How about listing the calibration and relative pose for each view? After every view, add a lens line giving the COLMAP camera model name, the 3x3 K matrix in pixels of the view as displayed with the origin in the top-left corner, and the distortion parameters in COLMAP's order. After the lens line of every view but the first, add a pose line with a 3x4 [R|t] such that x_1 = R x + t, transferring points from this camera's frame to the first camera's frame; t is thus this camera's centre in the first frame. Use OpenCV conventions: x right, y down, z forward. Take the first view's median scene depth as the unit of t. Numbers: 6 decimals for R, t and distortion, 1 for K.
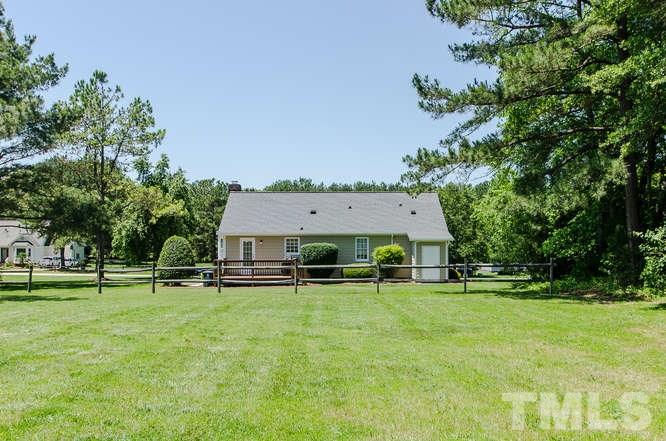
lens RADIAL K [[657.0, 0, 338.2], [0, 657.0, 234.8], [0, 0, 1]] dist [0.006065, 0.000000]
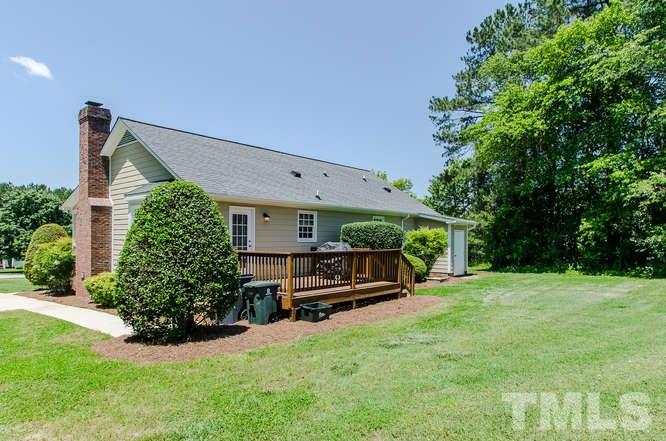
lens RADIAL K [[434.7, 0, 332.8], [0, 434.7, 222.9], [0, 0, 1]] dist [-0.002467, -0.000742]
pose [[0.672160, 0.036487, 0.739507, -0.365388], [-0.008642, 0.999104, -0.041440, 0.032232], [-0.740356, 0.021463, 0.671873, 0.807031]]
